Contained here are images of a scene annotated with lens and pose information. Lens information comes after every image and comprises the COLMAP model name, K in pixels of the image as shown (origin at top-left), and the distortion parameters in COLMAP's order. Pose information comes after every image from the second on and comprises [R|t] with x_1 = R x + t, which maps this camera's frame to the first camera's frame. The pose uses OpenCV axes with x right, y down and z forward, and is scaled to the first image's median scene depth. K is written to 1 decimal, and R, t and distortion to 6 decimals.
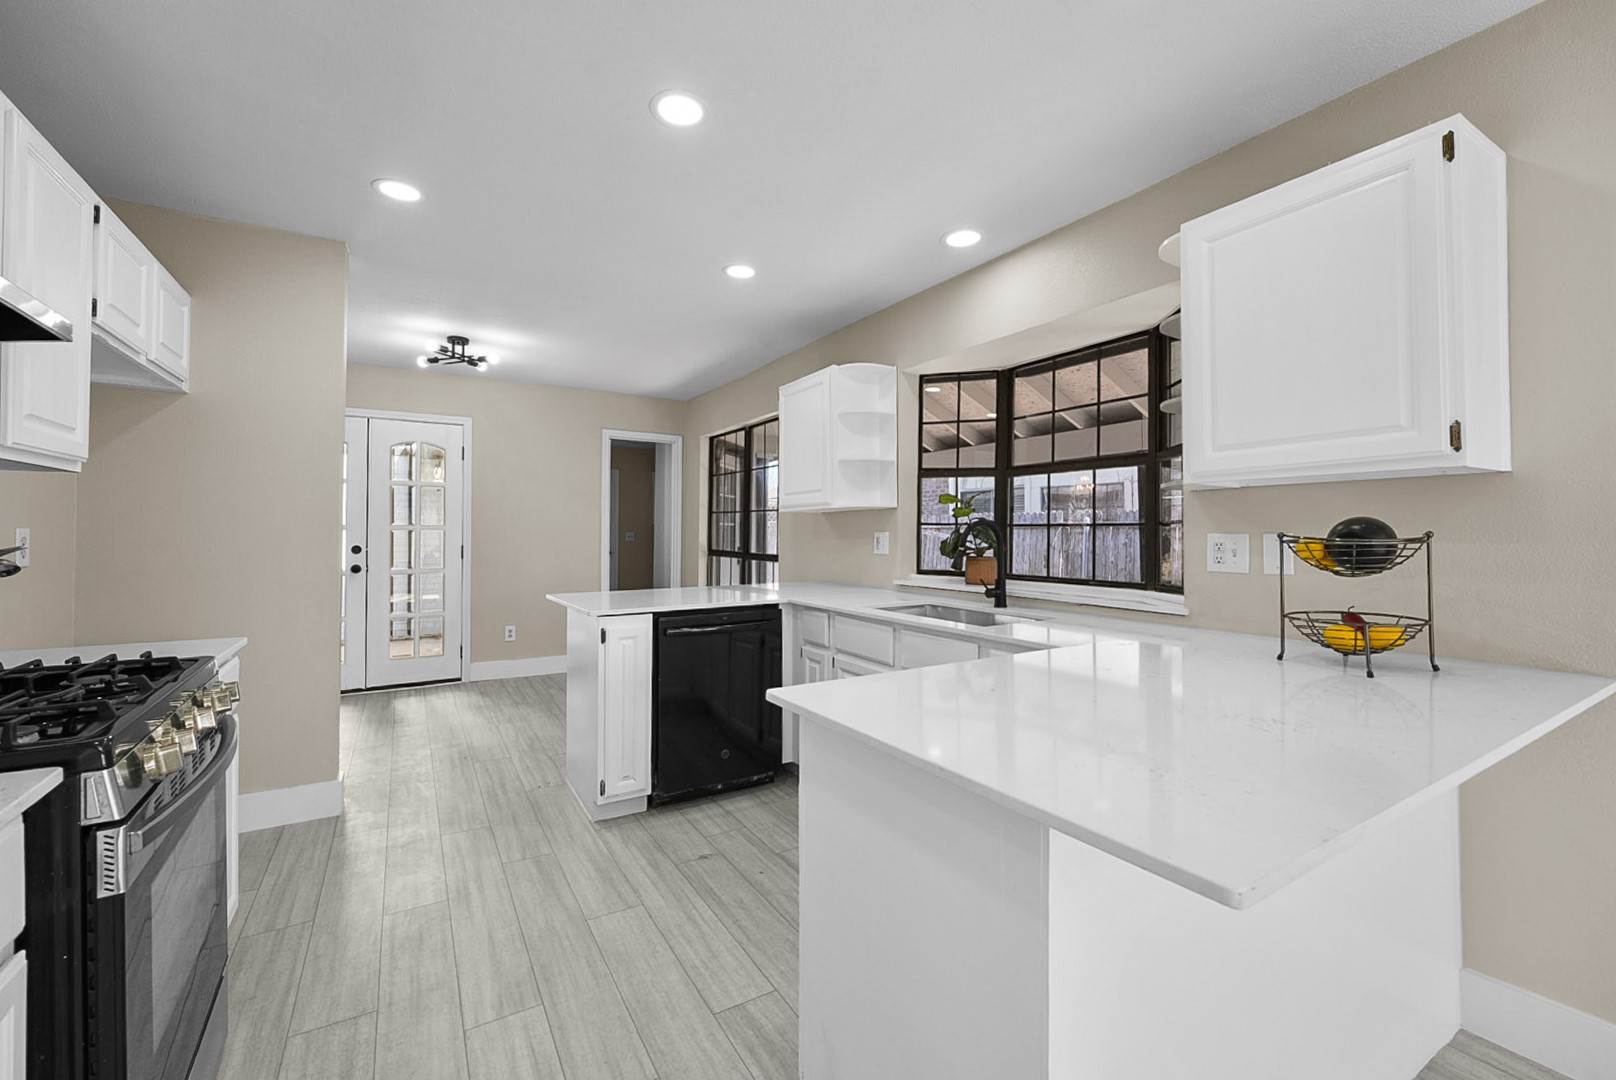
lens RADIAL K [[665.1, 0, 812.3], [0, 665.1, 522.7], [0, 0, 1]] dist [-0.000074, -0.000026]
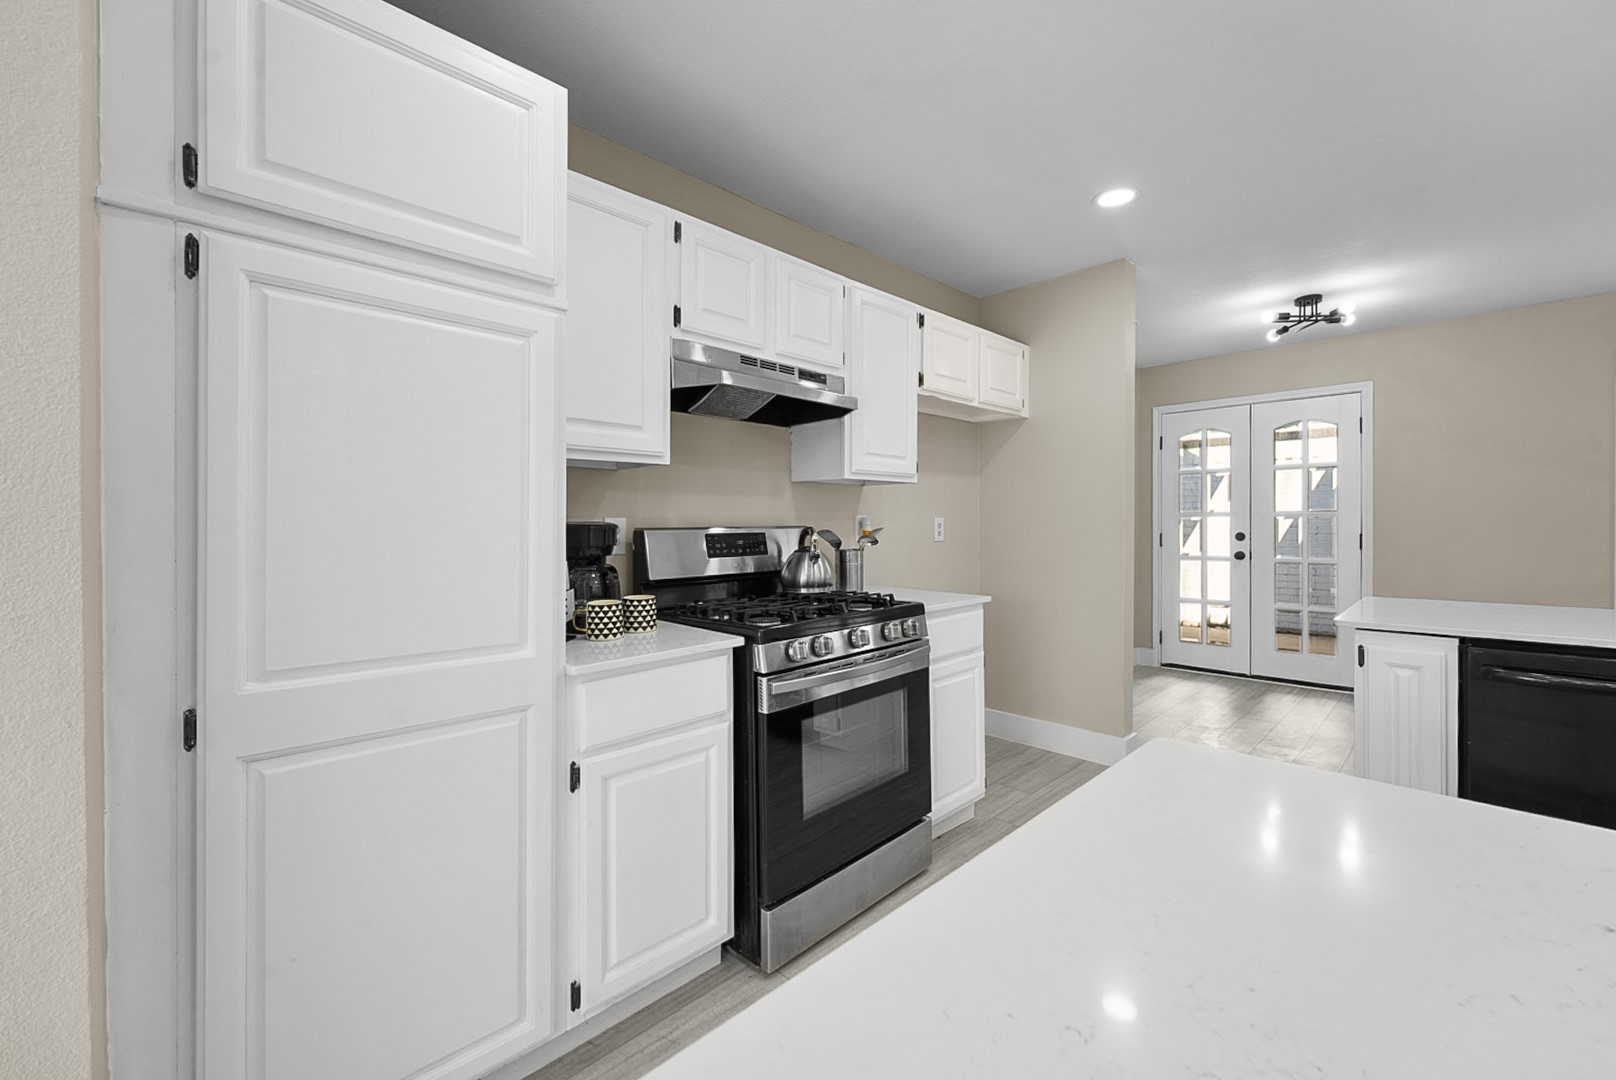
lens RADIAL K [[656.7, 0, 809.4], [0, 656.7, 526.3], [0, 0, 1]] dist [-0.000654, -0.000061]
pose [[0.218546, 0.002210, -0.975824, 0.236675], [0.019948, 0.999778, 0.006732, 0.007986], [0.975623, -0.020937, 0.218454, 0.222673]]
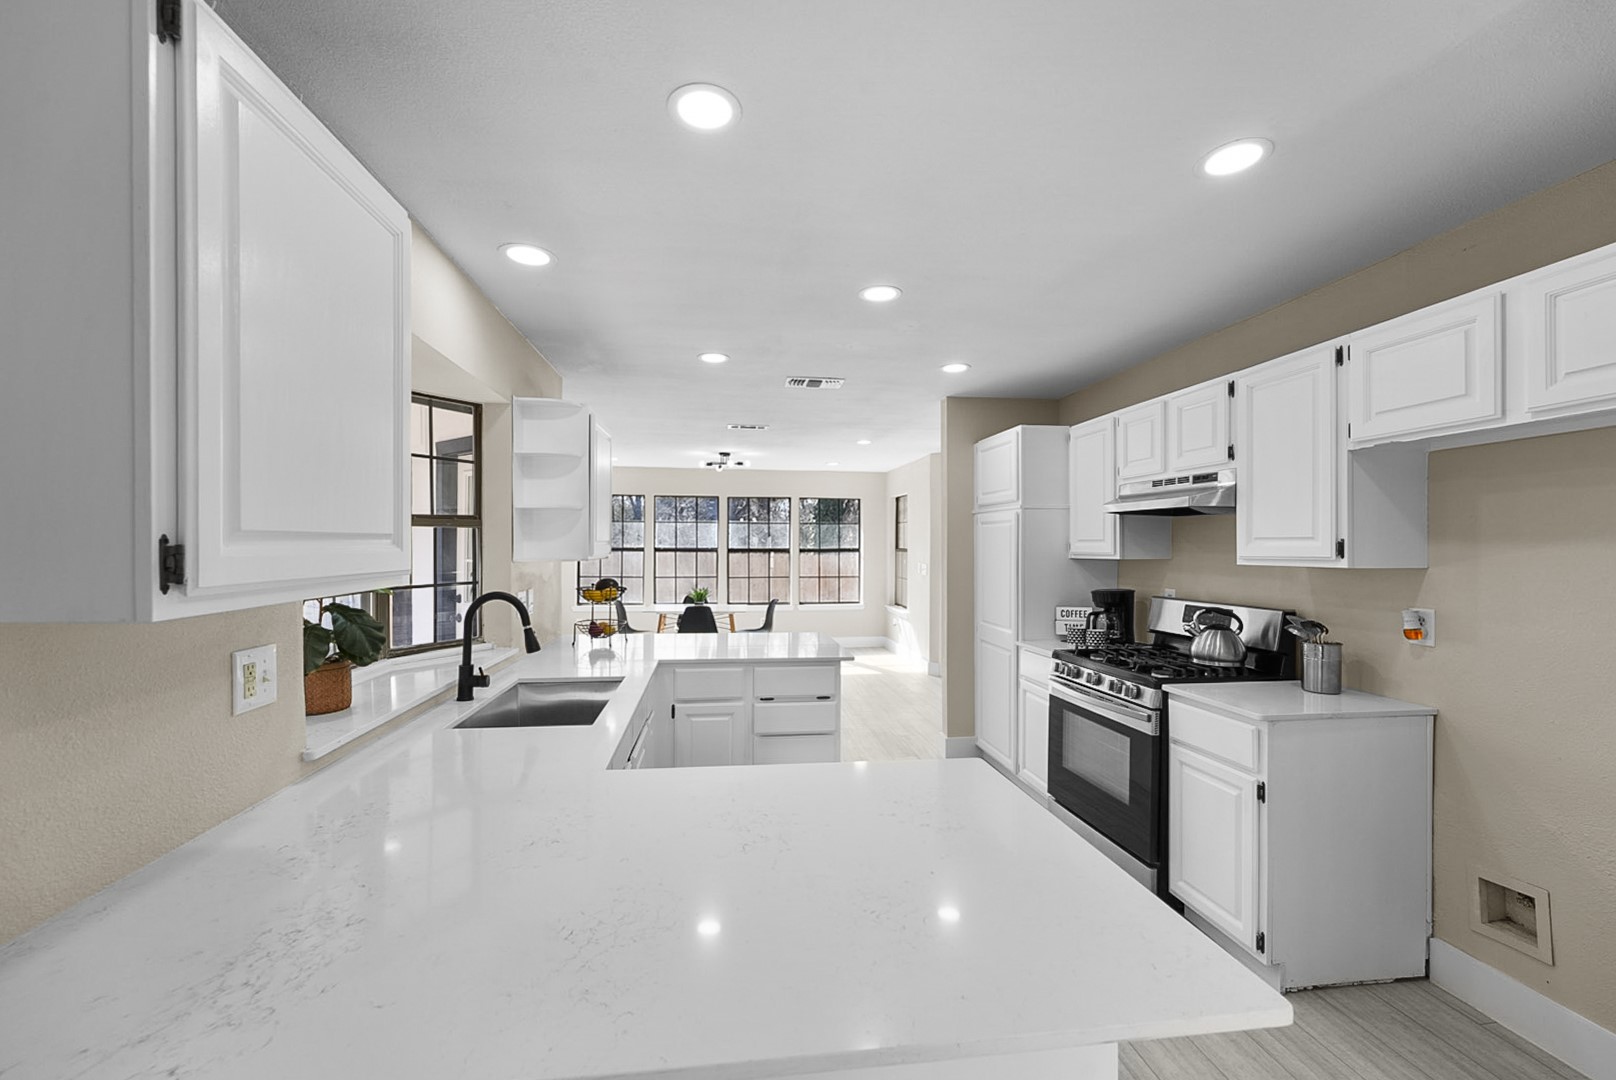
lens RADIAL K [[648.4, 0, 801.5], [0, 648.4, 549.8], [0, 0, 1]] dist [0.001368, 0.000241]
pose [[-0.910632, -0.006461, 0.413168, -0.381930], [-0.012295, 0.999859, -0.011465, -0.047120], [-0.413035, -0.015520, -0.910583, 1.439224]]
